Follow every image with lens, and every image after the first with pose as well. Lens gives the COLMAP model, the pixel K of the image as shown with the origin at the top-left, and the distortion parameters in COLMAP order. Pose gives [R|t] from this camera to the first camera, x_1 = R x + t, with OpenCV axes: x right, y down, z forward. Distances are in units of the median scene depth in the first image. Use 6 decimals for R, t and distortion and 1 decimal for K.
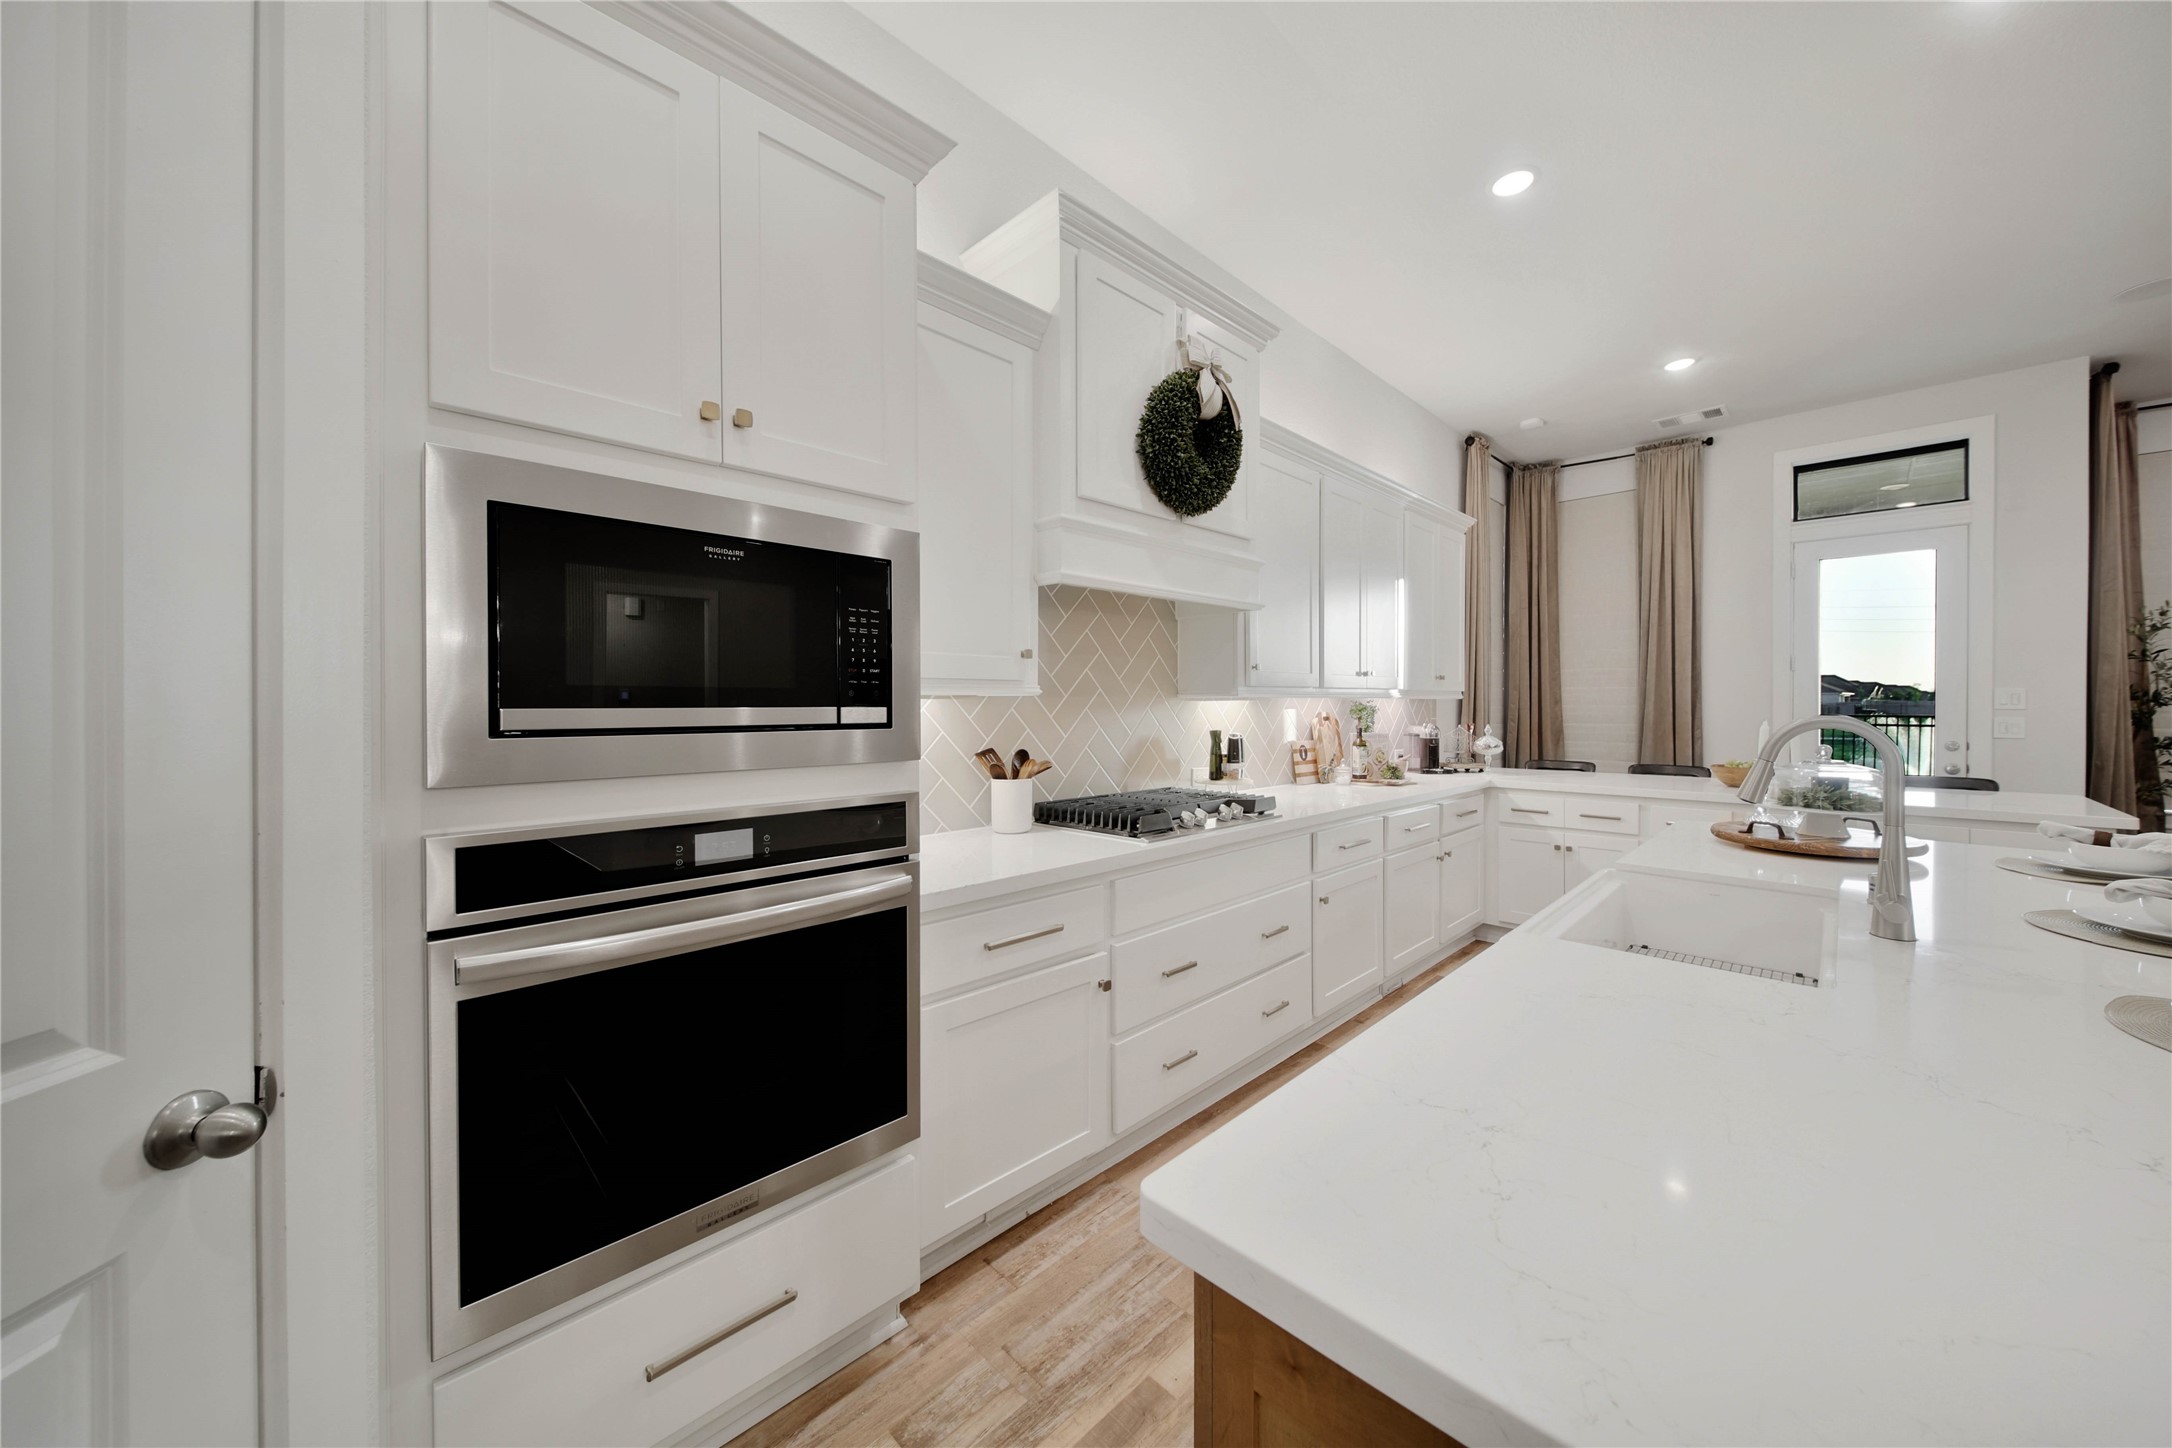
lens RADIAL K [[766.7, 0, 1082.7], [0, 766.7, 710.3], [0, 0, 1]] dist [0.001930, -0.001409]
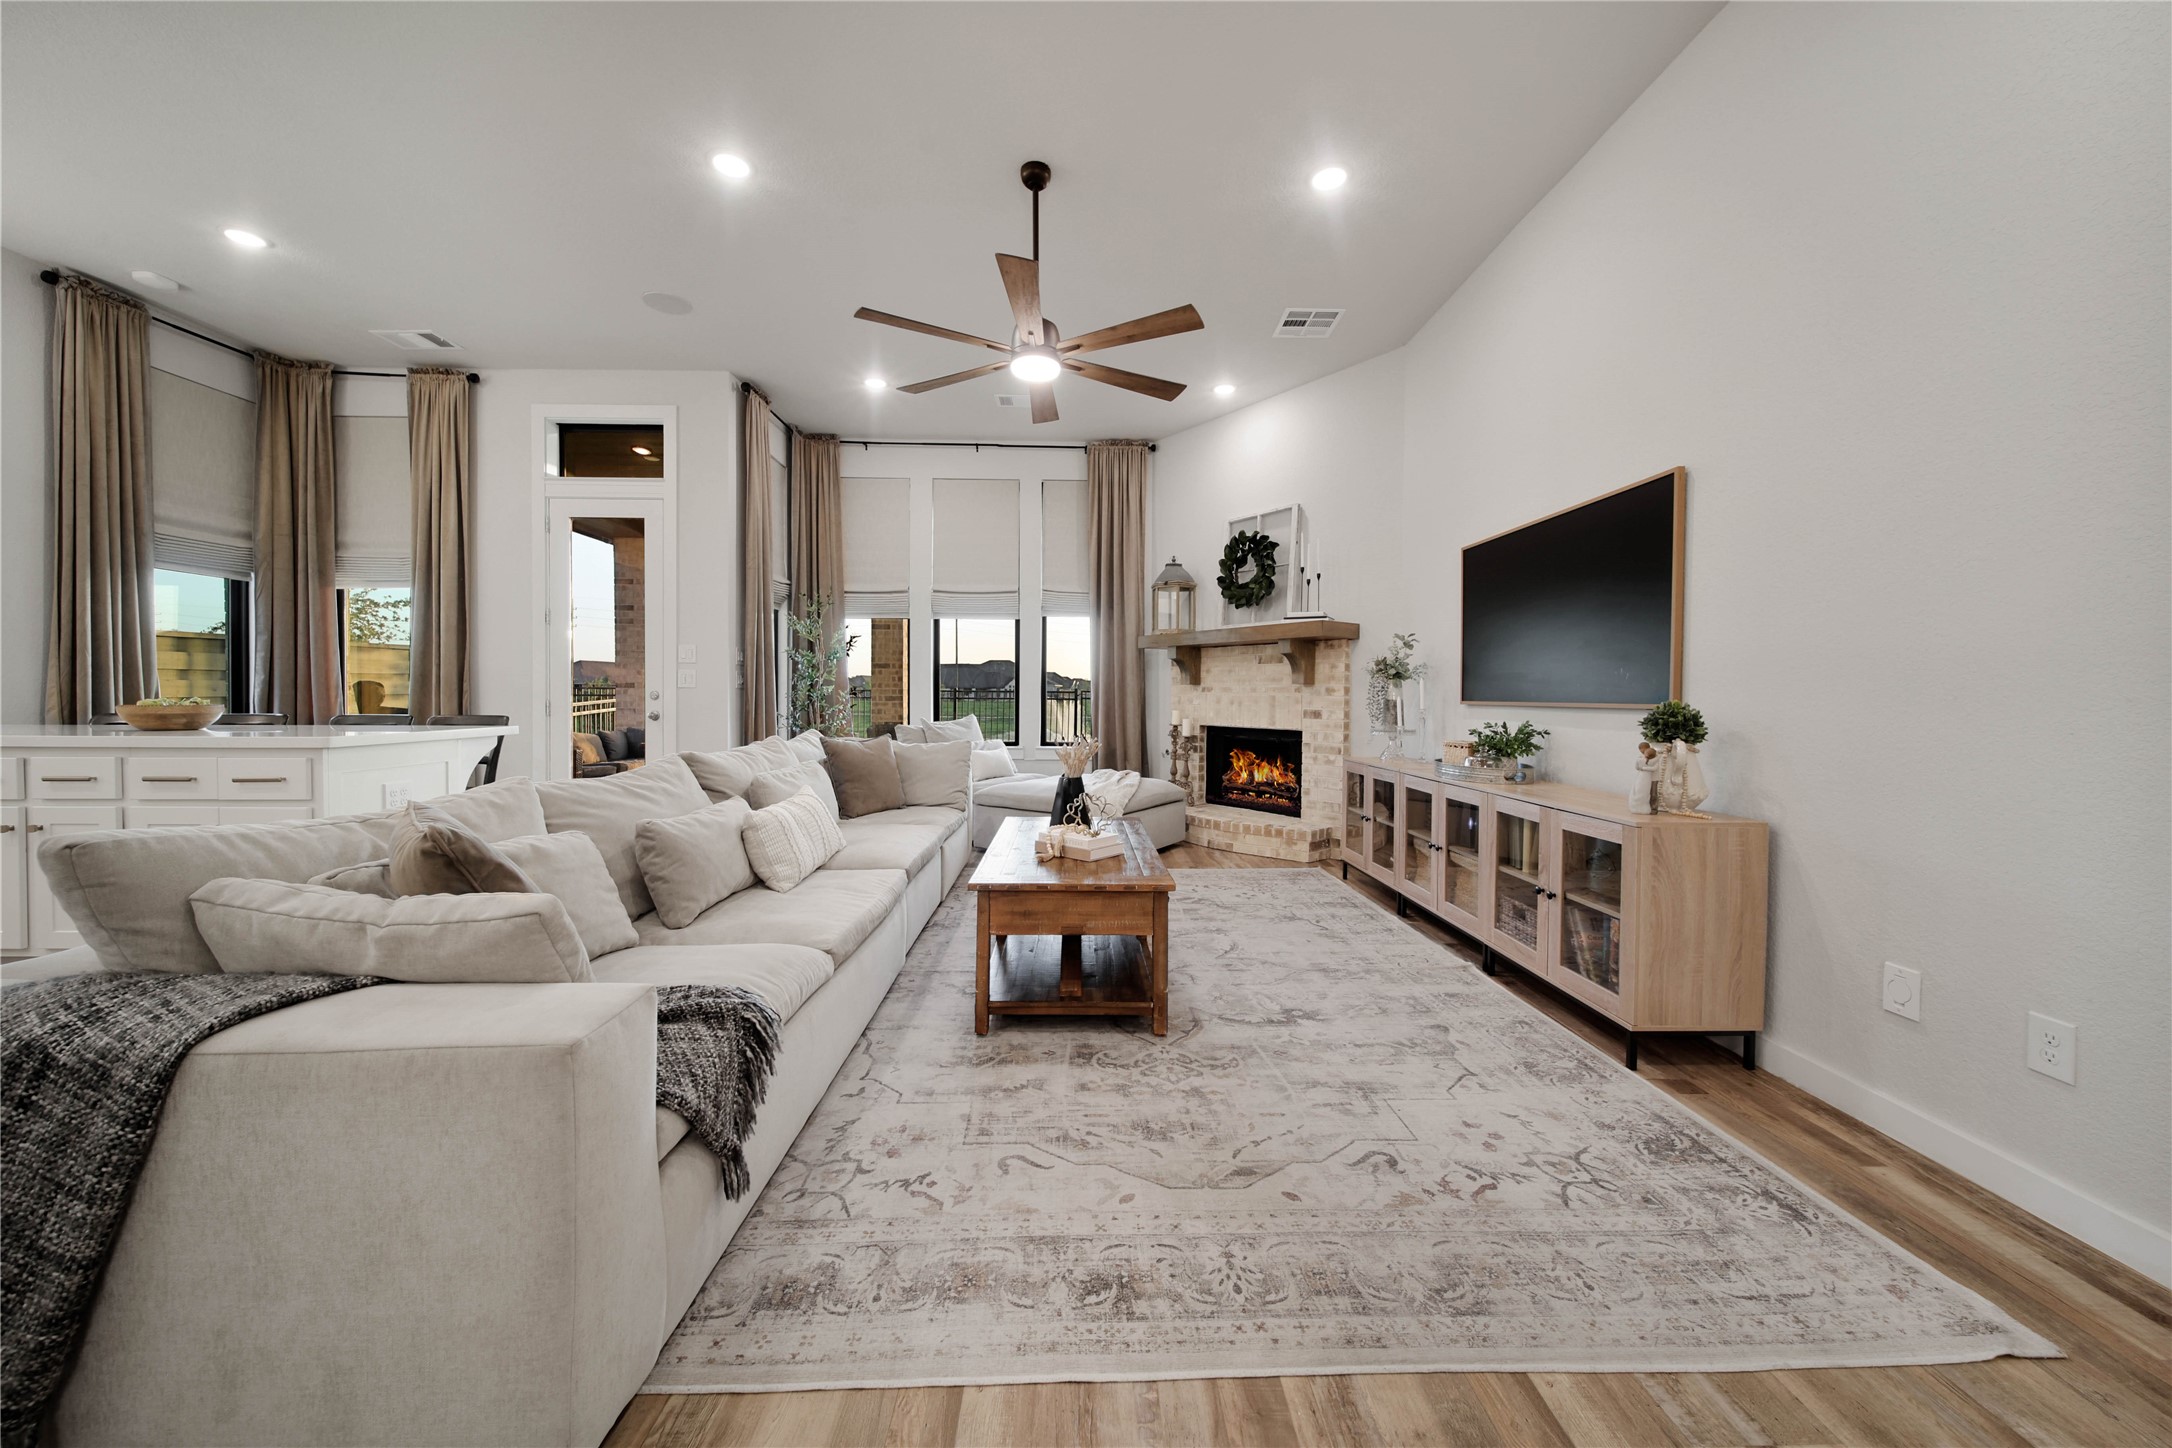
lens RADIAL K [[766.7, 0, 1090.6], [0, 766.7, 703.1], [0, 0, 1]] dist [0.001930, -0.001409]
pose [[0.692363, -0.002506, 0.721545, 1.123340], [-0.003362, 0.999972, 0.006699, 0.074336], [-0.721541, -0.007064, 0.692335, -0.362828]]
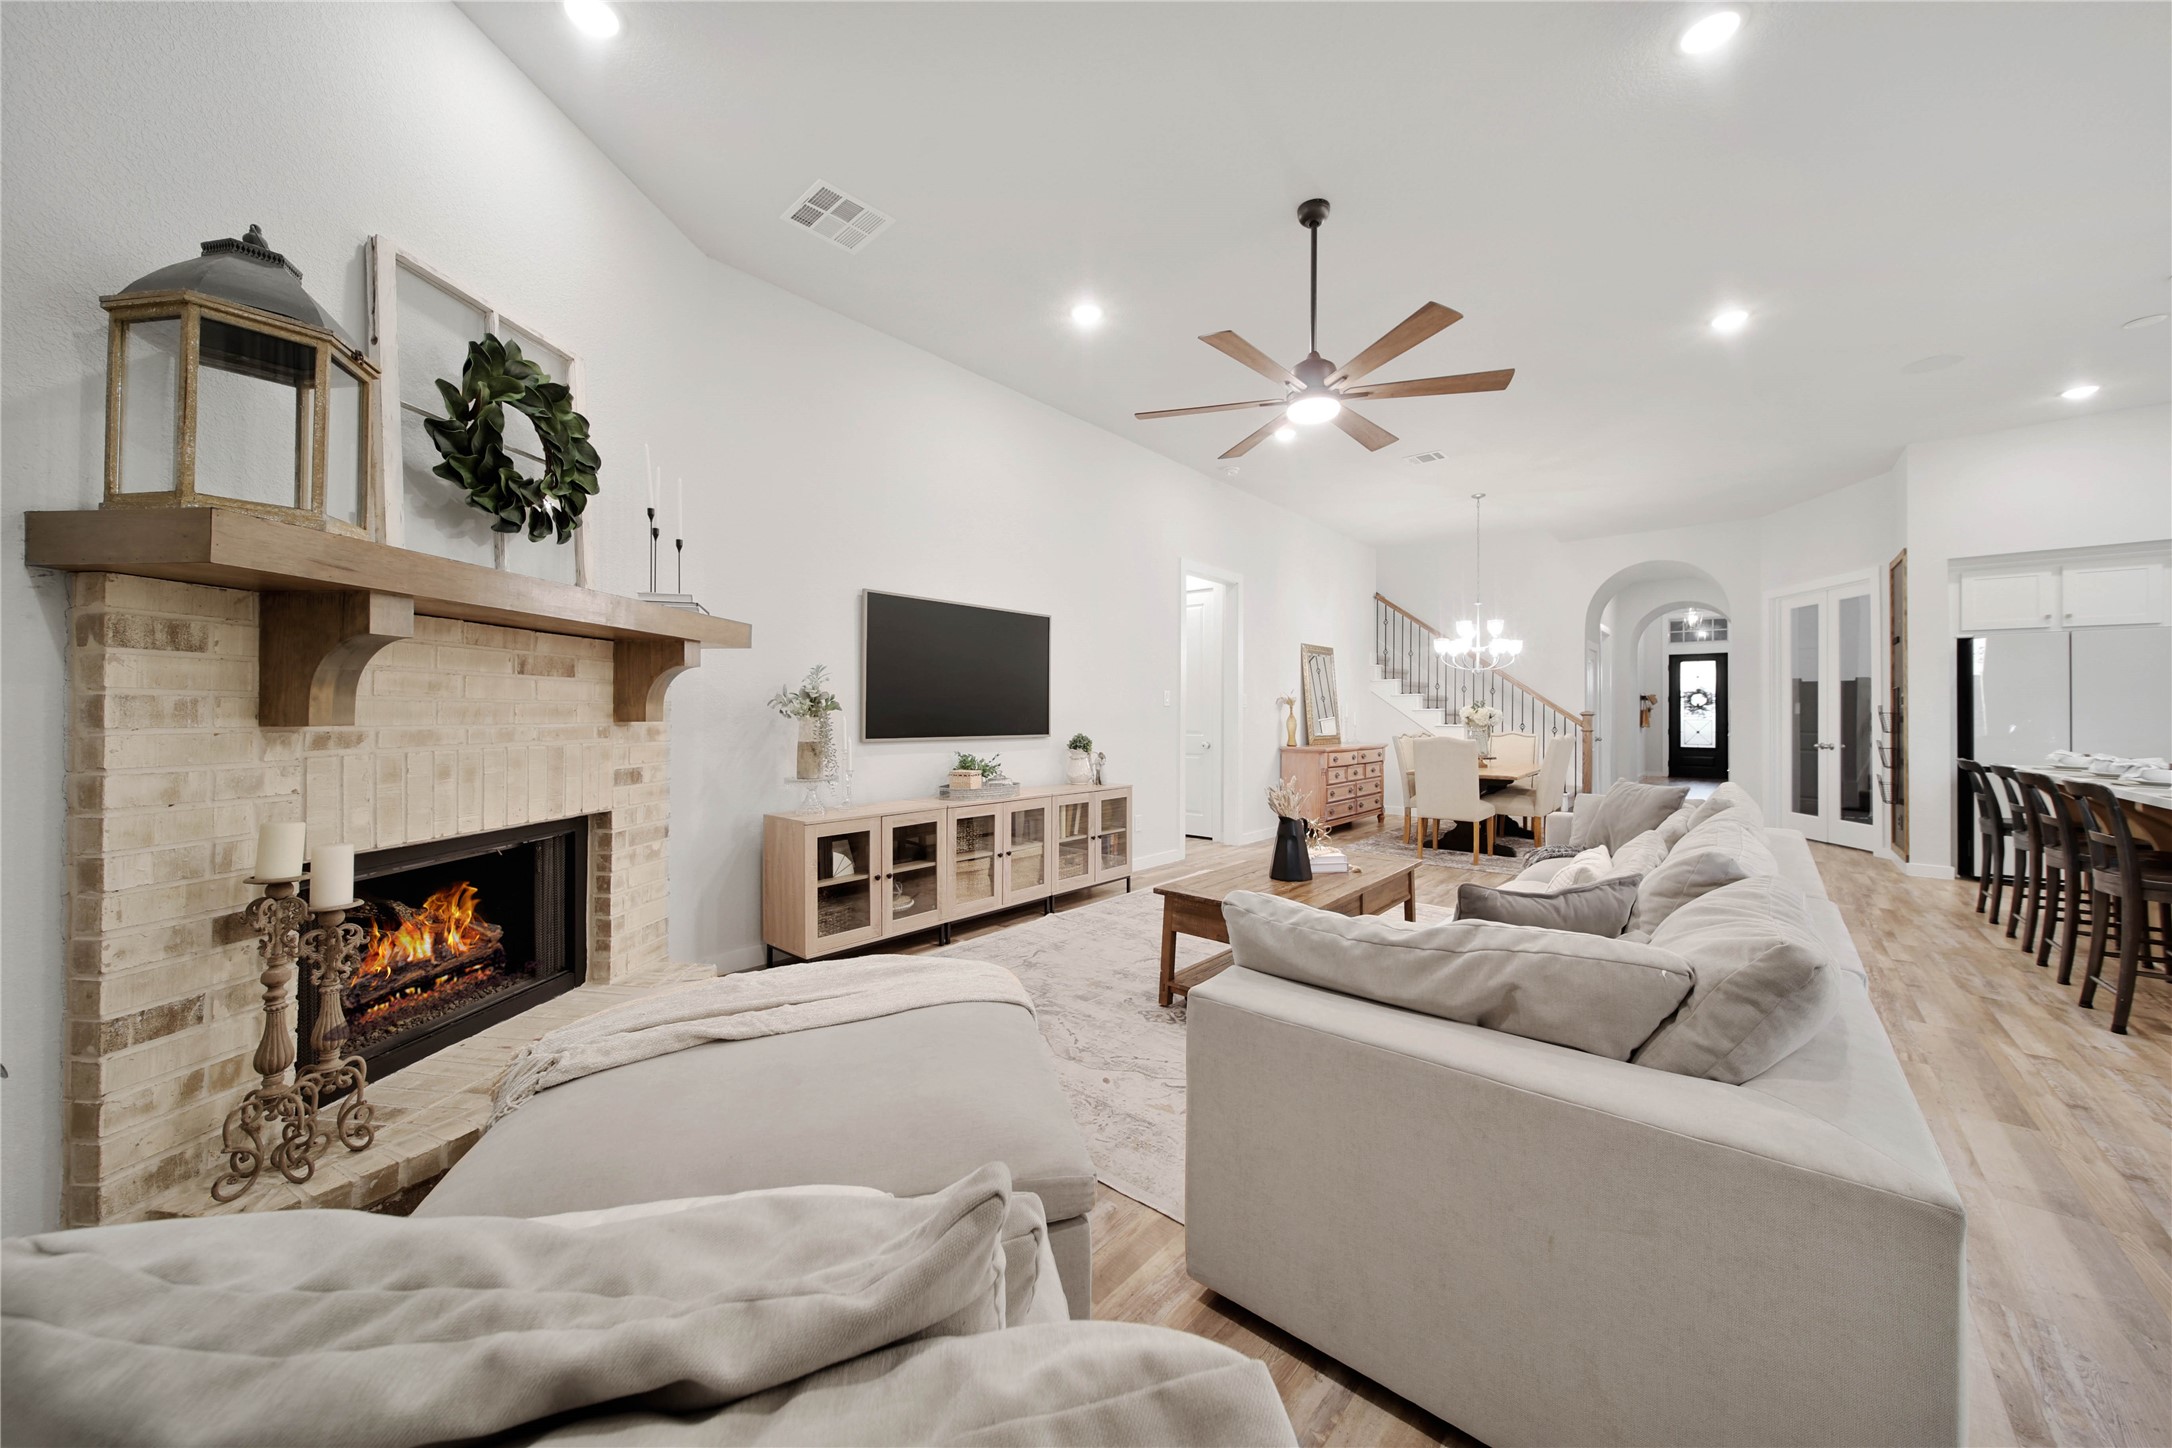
lens RADIAL K [[766.7, 0, 1083.2], [0, 766.7, 700.4], [0, 0, 1]] dist [0.001930, -0.001409]
pose [[-0.997685, -0.006078, -0.067738, 2.158426], [-0.005275, 0.999914, -0.012018, 0.026708], [0.067805, -0.011633, -0.997631, 1.349241]]
